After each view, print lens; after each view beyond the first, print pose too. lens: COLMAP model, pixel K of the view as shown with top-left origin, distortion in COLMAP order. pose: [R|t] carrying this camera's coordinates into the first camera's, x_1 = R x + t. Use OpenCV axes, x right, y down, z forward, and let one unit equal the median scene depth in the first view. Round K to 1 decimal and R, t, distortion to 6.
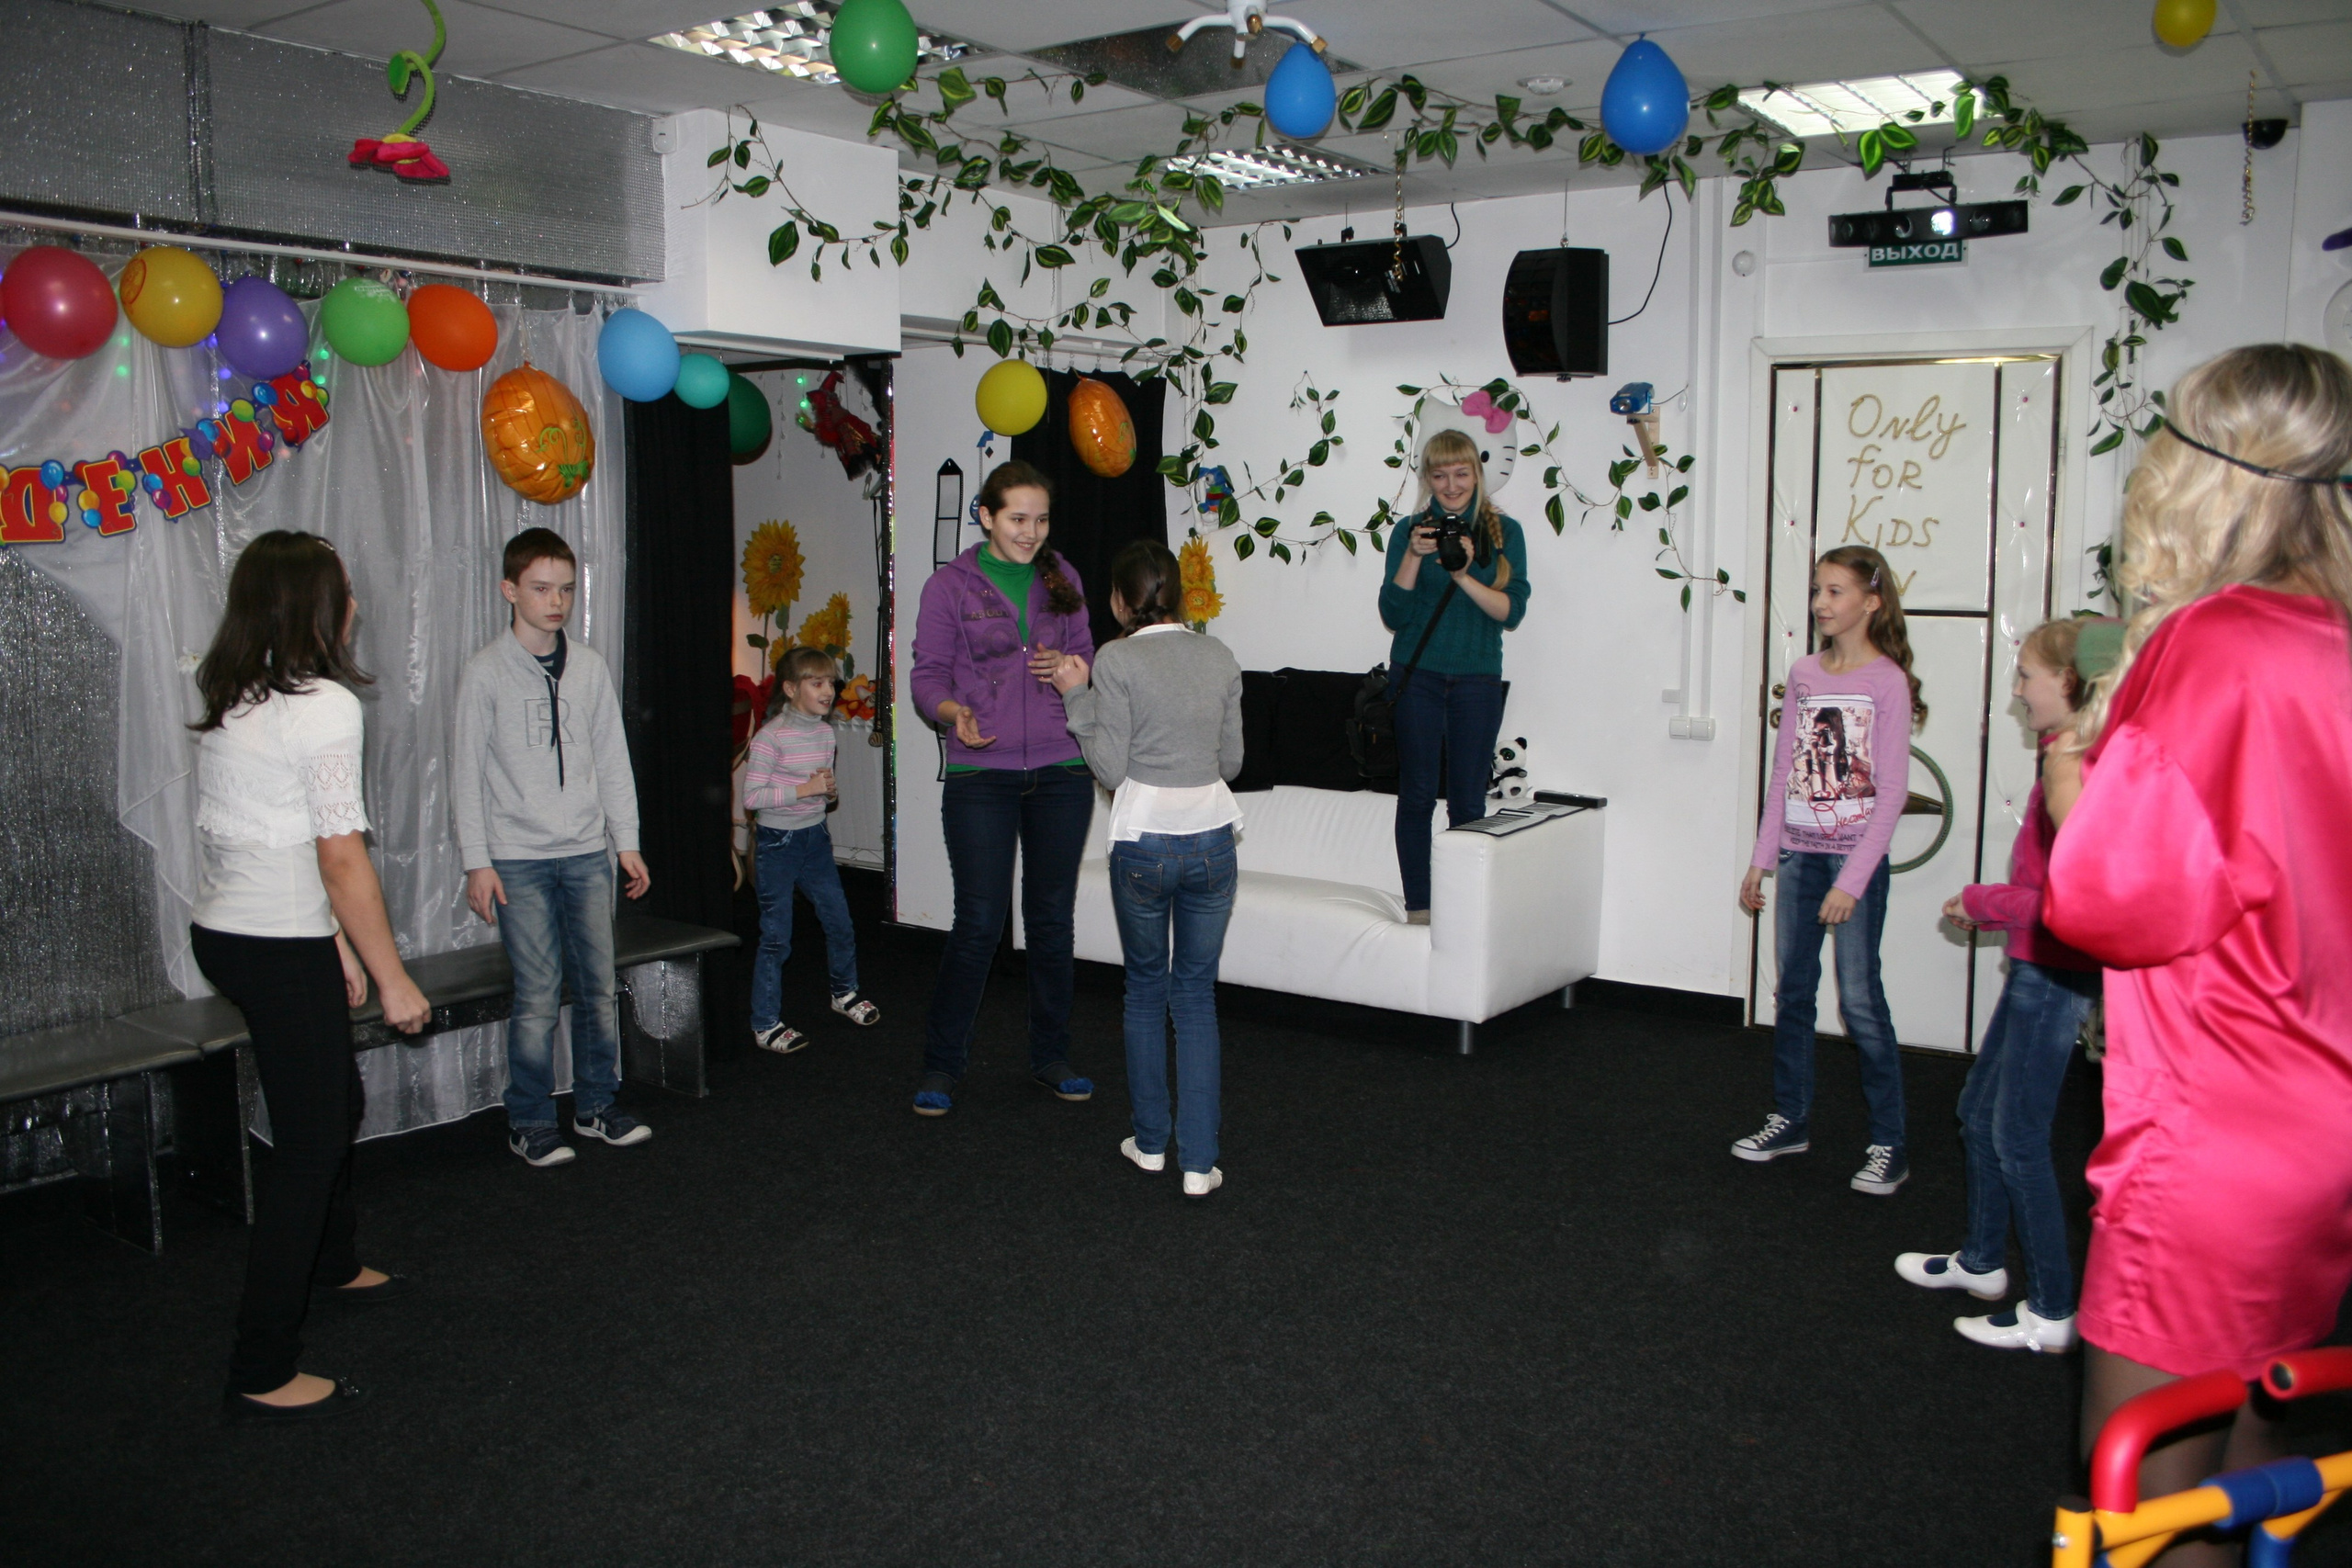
lens RADIAL K [[1956.7, 0, 1167.1], [0, 1956.7, 768.3], [0, 0, 1]] dist [-0.159466, 0.136852]
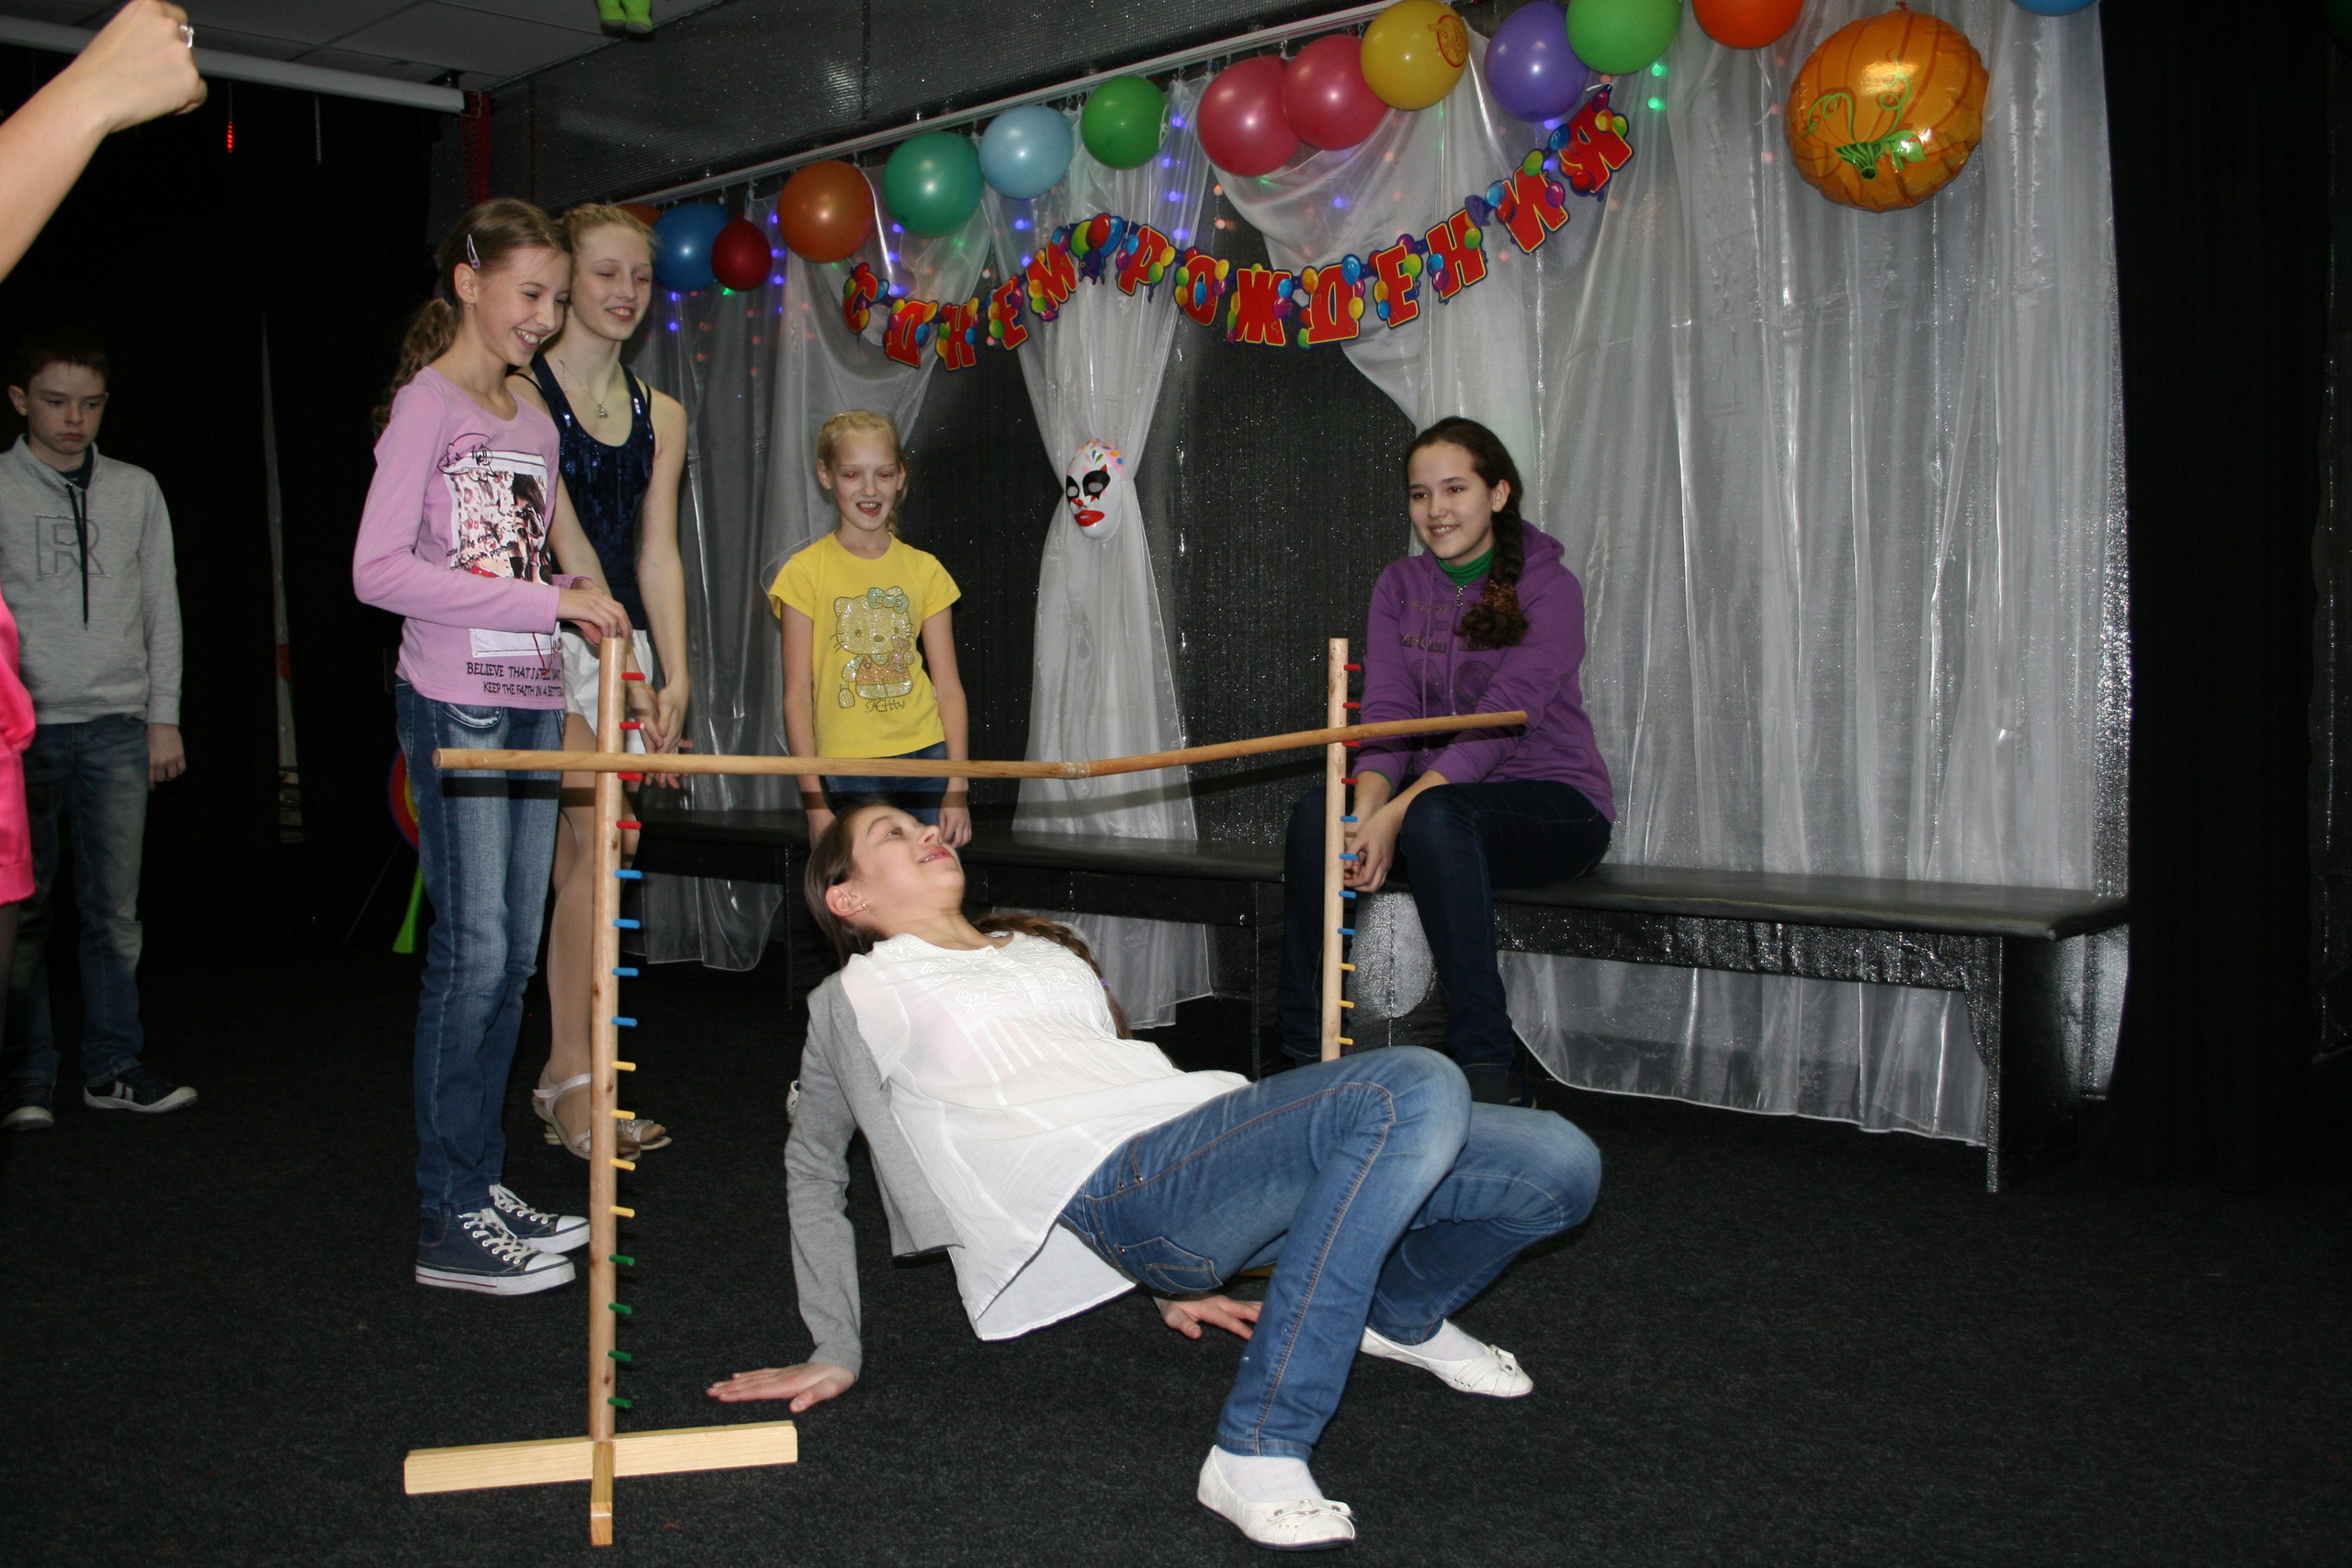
lens RADIAL K [[2368.3, 0, 1181.5], [0, 2368.3, 784.1], [0, 0, 1]] dist [-0.130288, 0.149640]
pose [[-0.136683, 0.045759, -0.989557, 0.474707], [-0.106617, 0.992451, 0.060619, 0.031771], [0.984861, 0.113789, -0.130772, 0.834303]]
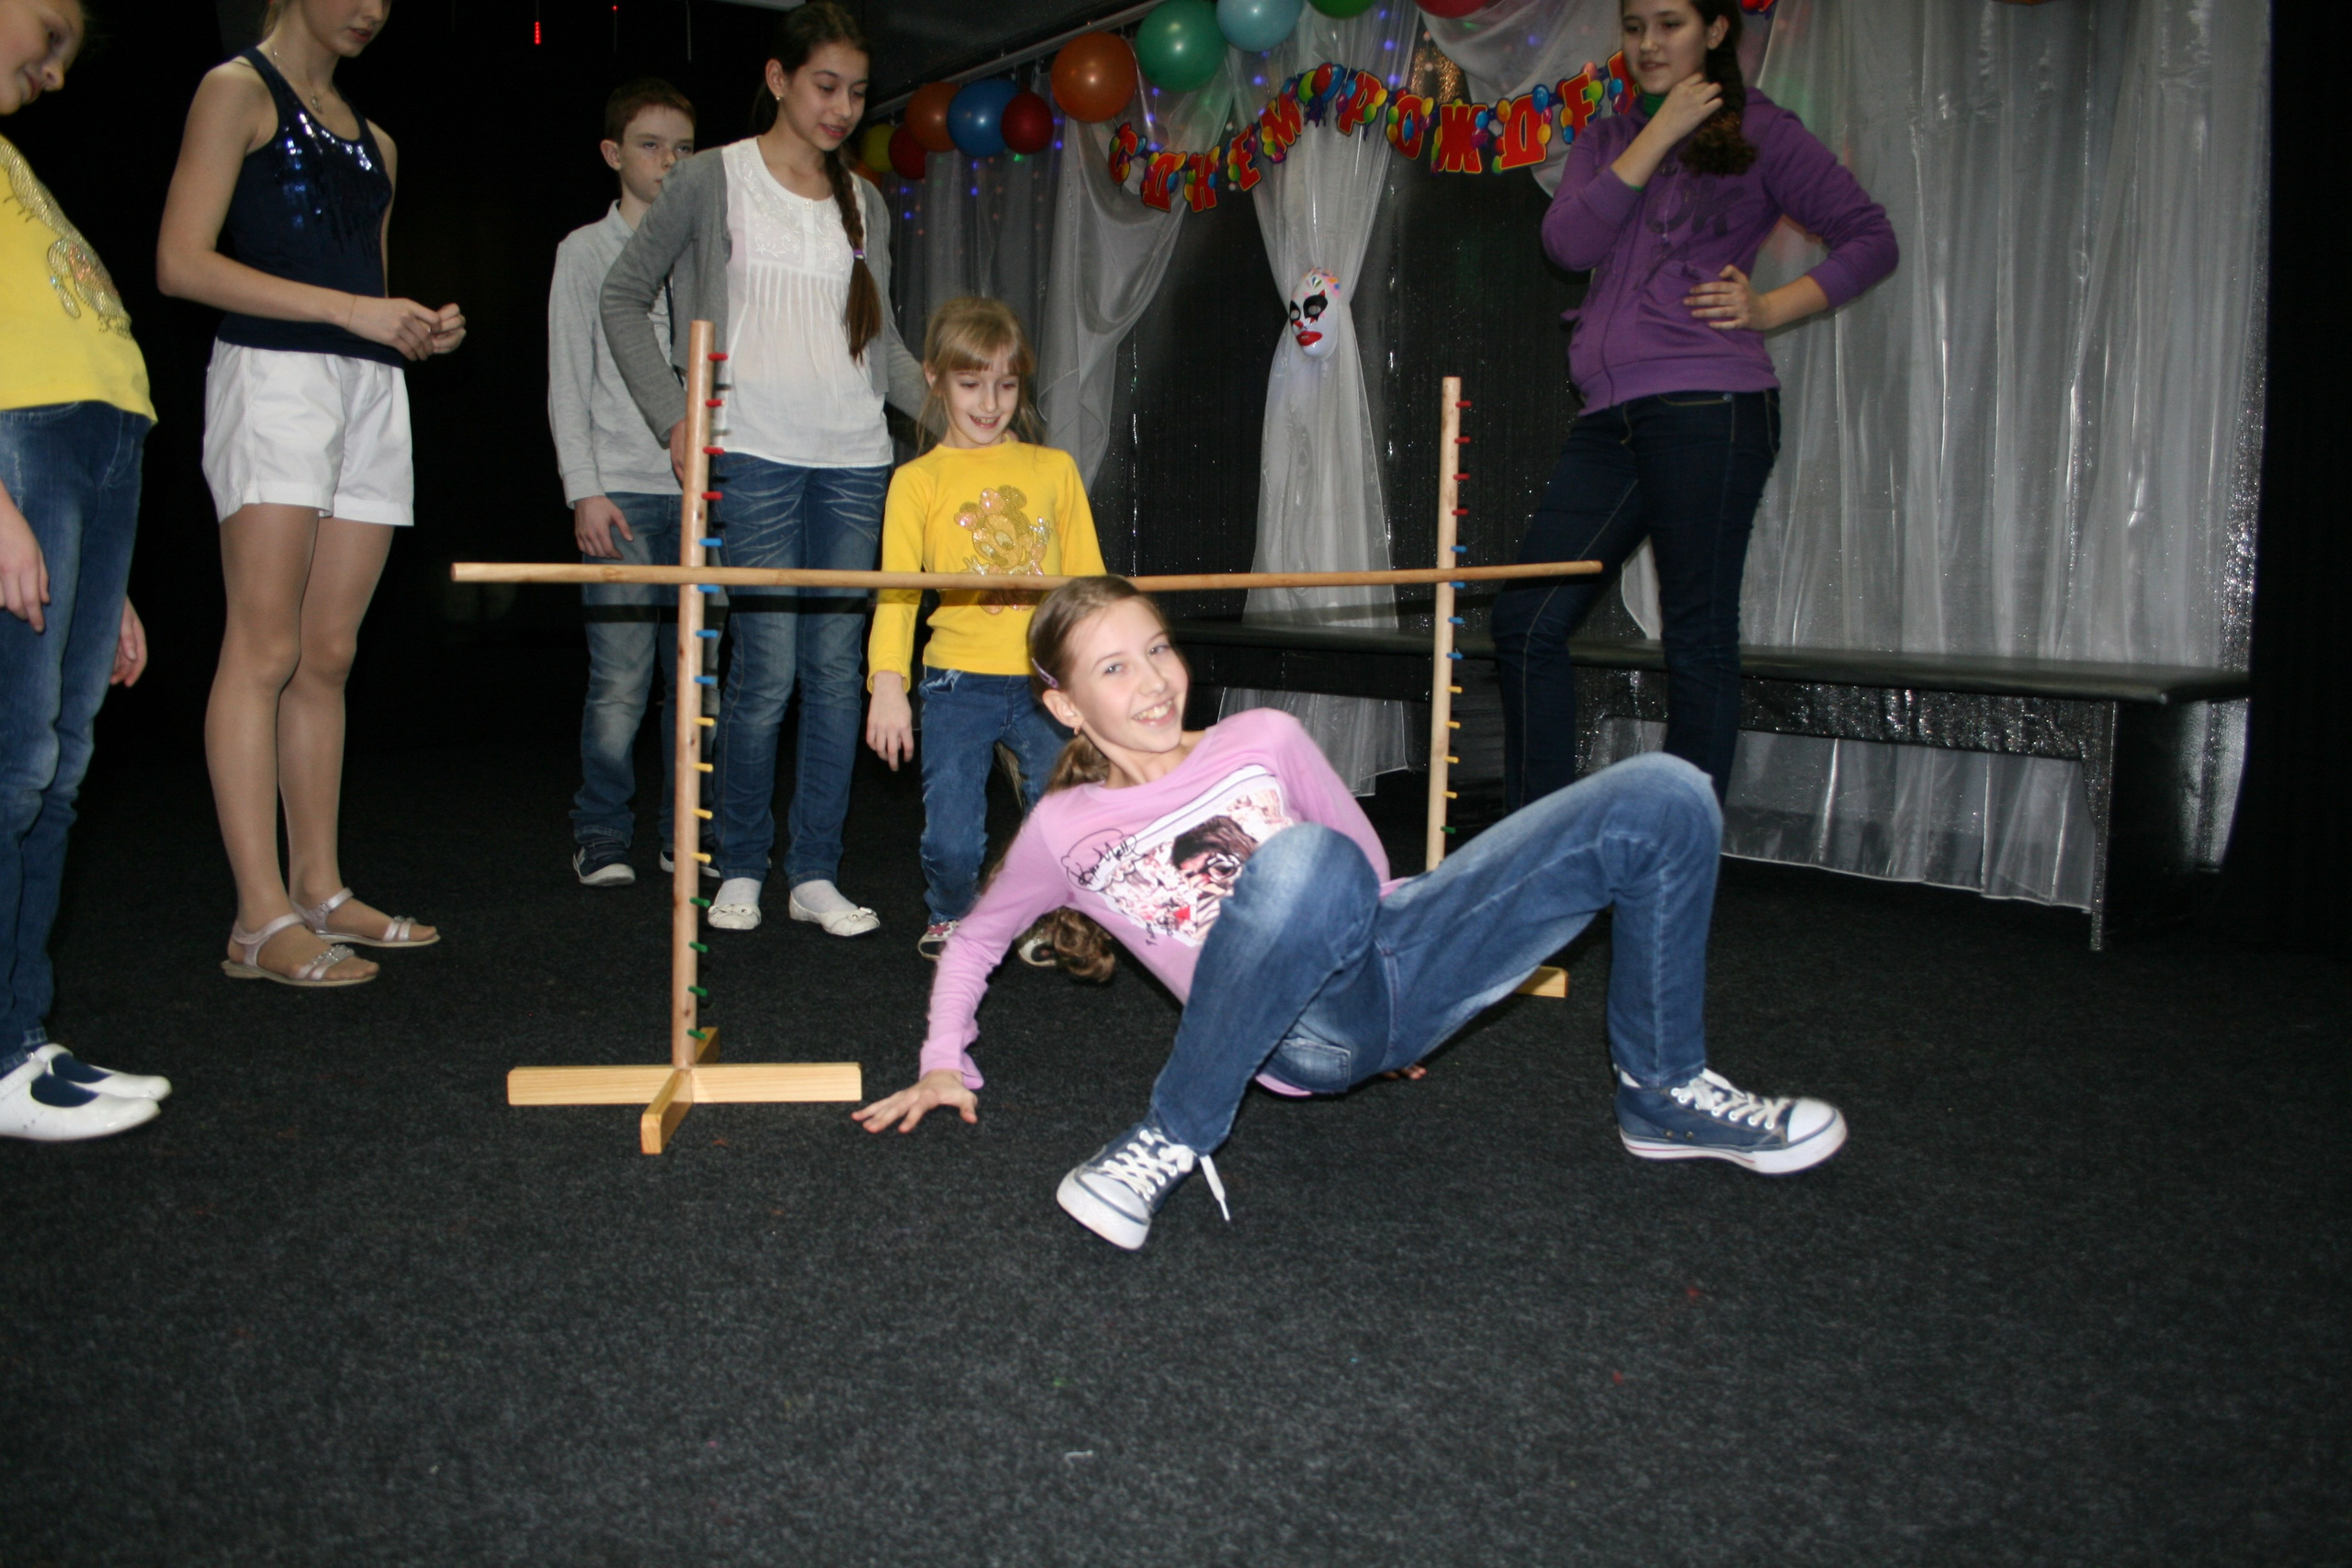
lens RADIAL K [[1991.0, 0, 1176.0], [0, 1991.0, 784.0], [0, 0, 1]] dist [-0.157801, 0.141832]
pose [[-0.295226, 0.100285, -0.950150, 0.404994], [-0.118390, 0.982972, 0.140535, 0.068235], [0.948064, 0.153978, -0.278326, 0.884298]]
